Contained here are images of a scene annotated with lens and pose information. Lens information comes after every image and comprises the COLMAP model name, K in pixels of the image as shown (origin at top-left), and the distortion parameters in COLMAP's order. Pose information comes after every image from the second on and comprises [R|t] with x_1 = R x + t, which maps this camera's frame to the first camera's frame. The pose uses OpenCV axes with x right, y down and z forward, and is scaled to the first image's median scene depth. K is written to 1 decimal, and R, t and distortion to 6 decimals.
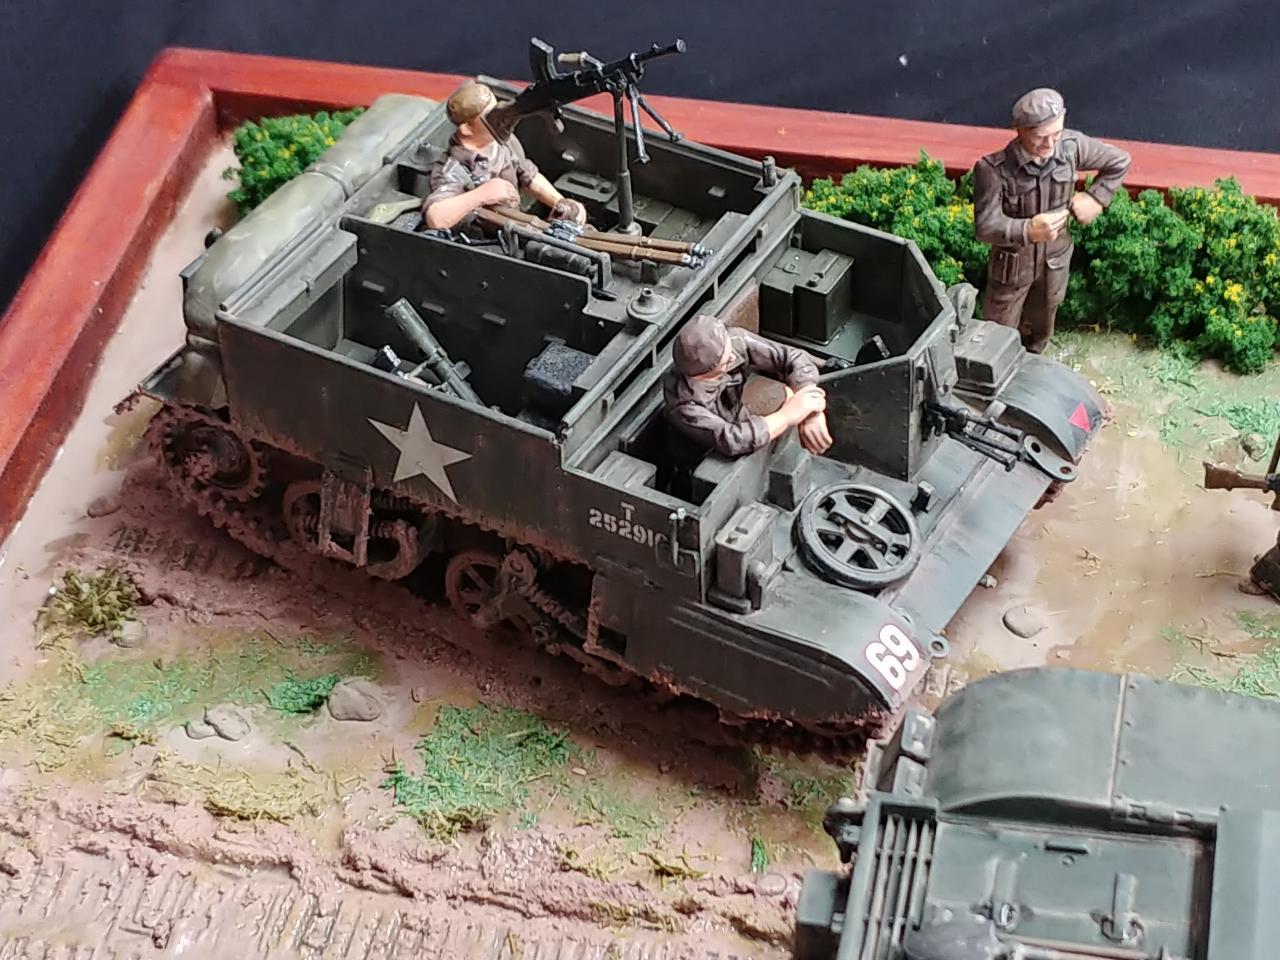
lens RADIAL K [[3129.2, 0, 640.0], [0, 3129.2, 480.0], [0, 0, 1]] dist [0.311463, -0.691629]
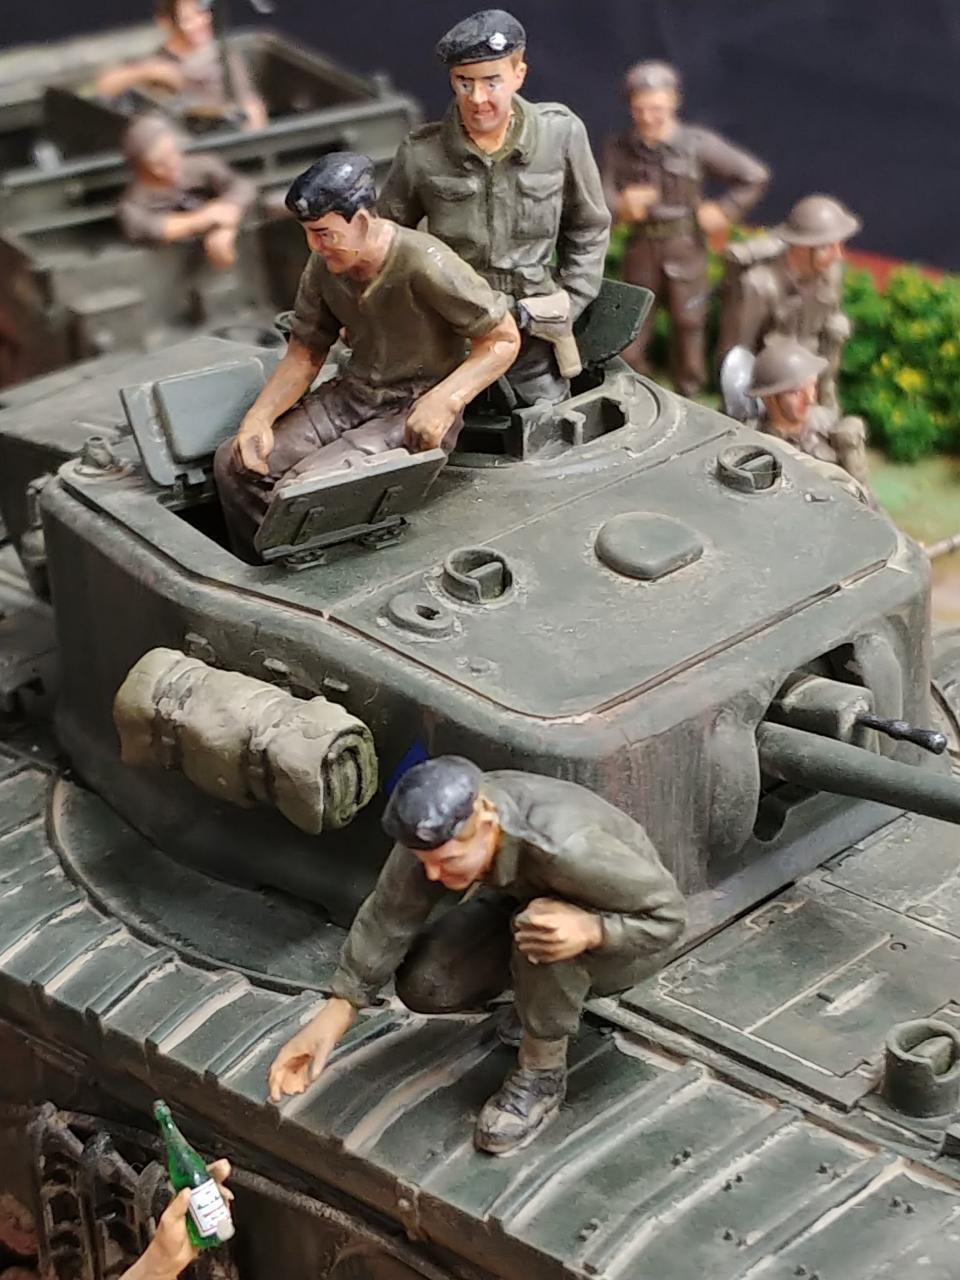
lens RADIAL K [[3129.2, 0, 480.0], [0, 3129.2, 640.0], [0, 0, 1]] dist [0.311463, -0.691629]
pose [[0.851224, 0.209032, -0.481377, 0.641672], [-0.317929, 0.935174, -0.156110, 0.235714], [0.417539, 0.285928, 0.862500, 0.175977]]
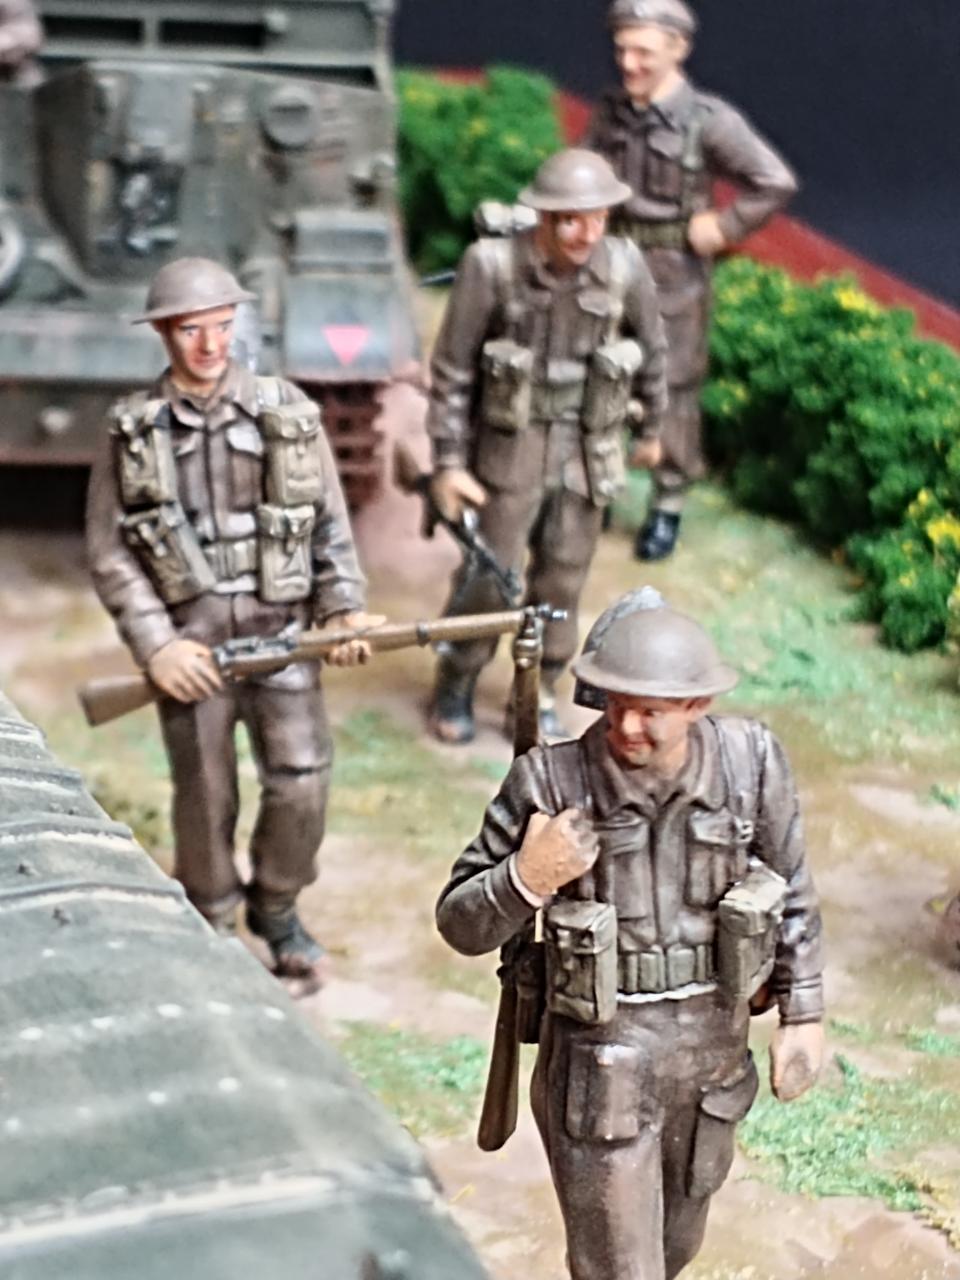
lens RADIAL K [[4198.2, 0, 480.0], [0, 4198.2, 640.0], [0, 0, 1]] dist [0.261256, 2.462900]
pose [[0.555147, 0.327972, -0.764360, 0.914330], [-0.586369, 0.806084, -0.079999, 0.092624], [0.589901, 0.492608, 0.639808, 0.487896]]
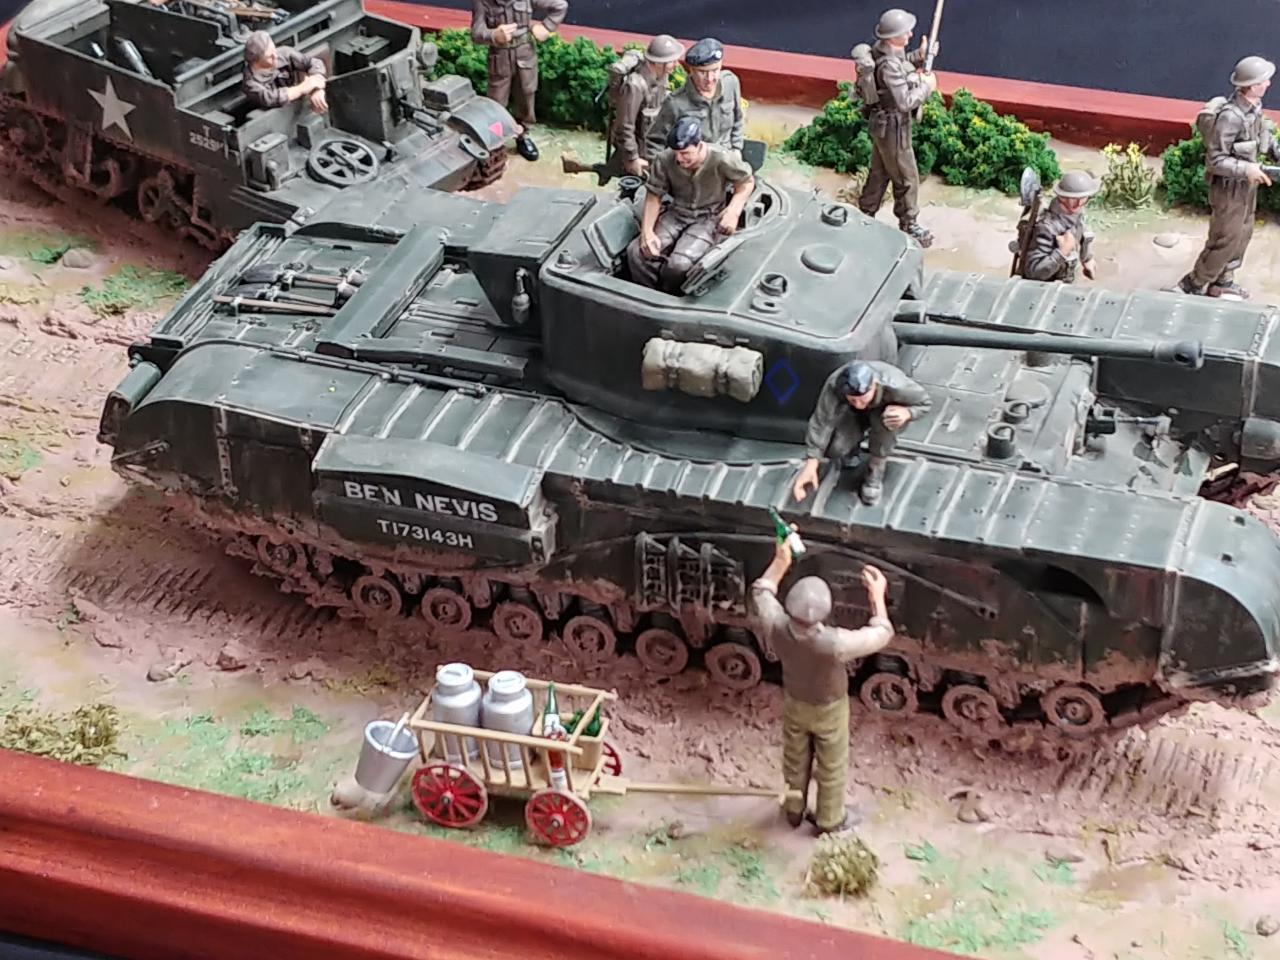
lens RADIAL K [[3129.2, 0, 640.0], [0, 3129.2, 480.0], [0, 0, 1]] dist [0.311463, -0.691629]
pose [[0.988719, 0.067896, -0.133509, 0.489304], [-0.084523, 0.988788, -0.123106, 0.402987], [0.123654, 0.133002, 0.983372, -0.727782]]
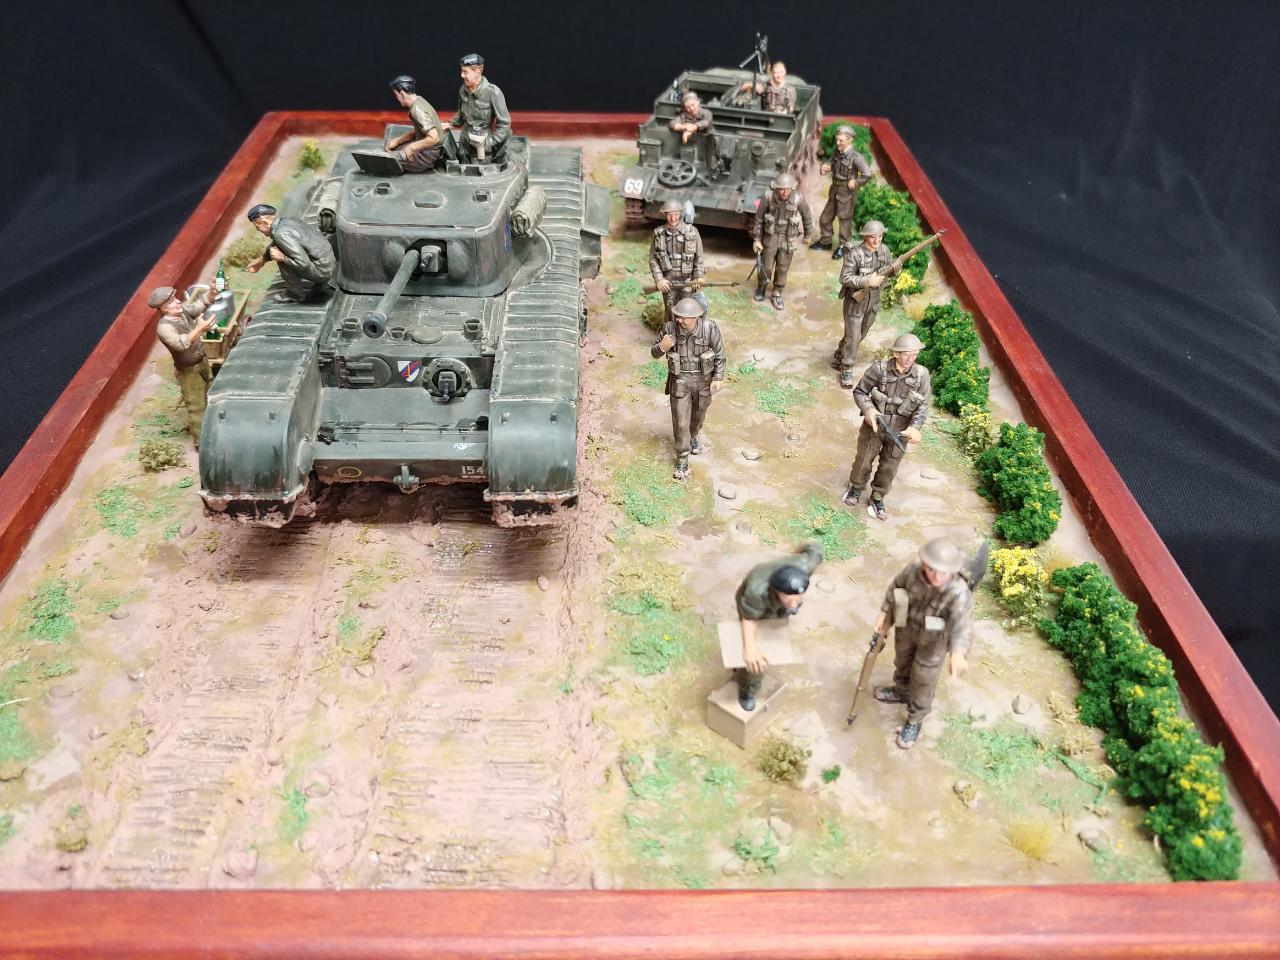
lens RADIAL K [[1188.5, 0, 640.0], [0, 1188.5, 480.0], [0, 0, 1]] dist [0.257067, -1.156561]
pose [[0.220284, 0.569949, -0.791602, 1.233309], [-0.657843, 0.686009, 0.310860, -0.127795], [0.720221, 0.452272, 0.526054, 0.452162]]
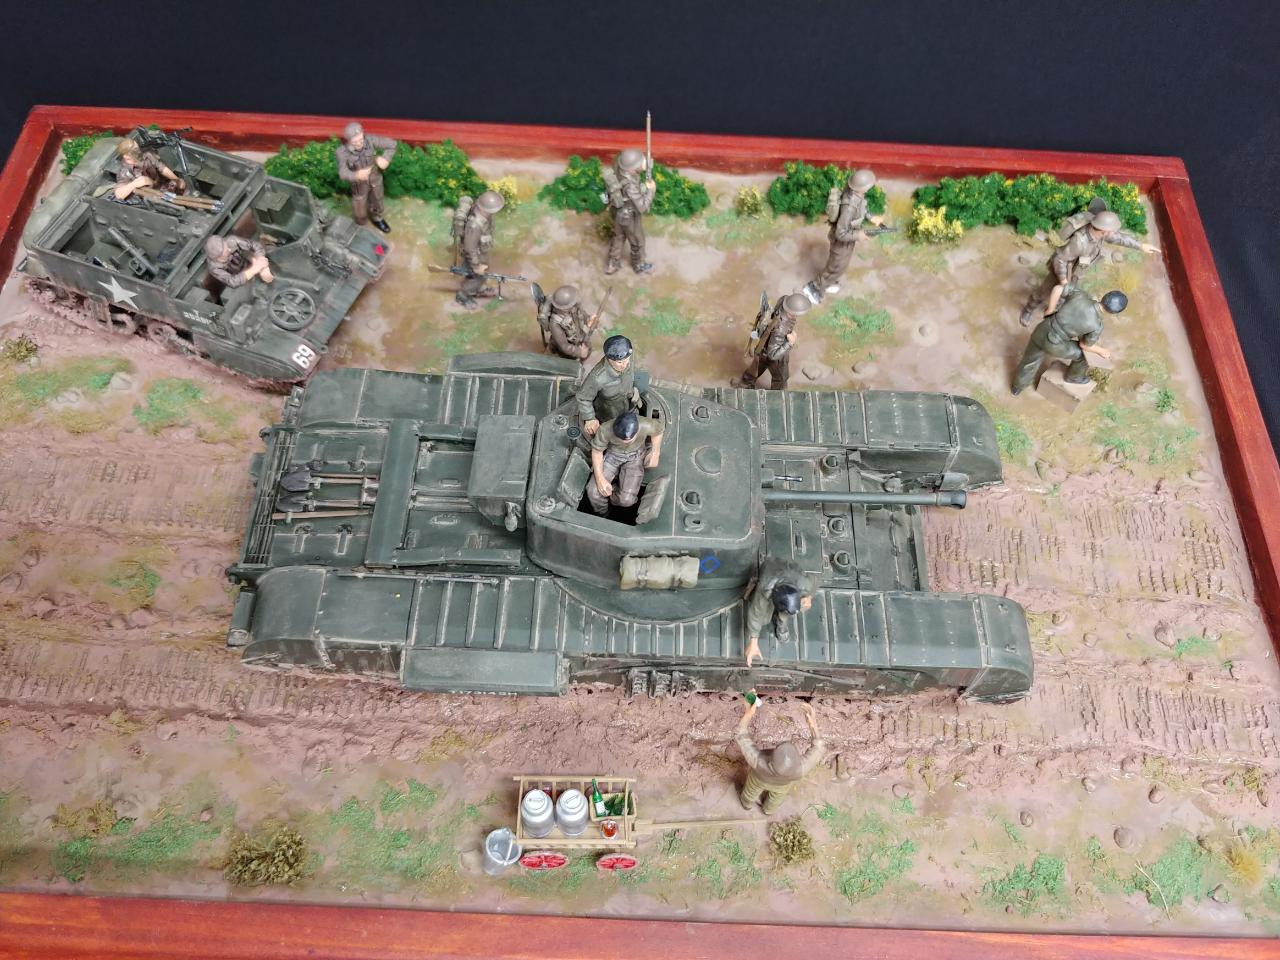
lens RADIAL K [[1195.7, 0, 640.0], [0, 1195.7, 480.0], [0, 0, 1]] dist [0.001327, -0.023134]
pose [[0.984447, -0.113876, 0.133774, 0.210294], [0.071763, 0.955705, 0.285443, -0.114351], [-0.160353, -0.271404, 0.949014, -0.071171]]
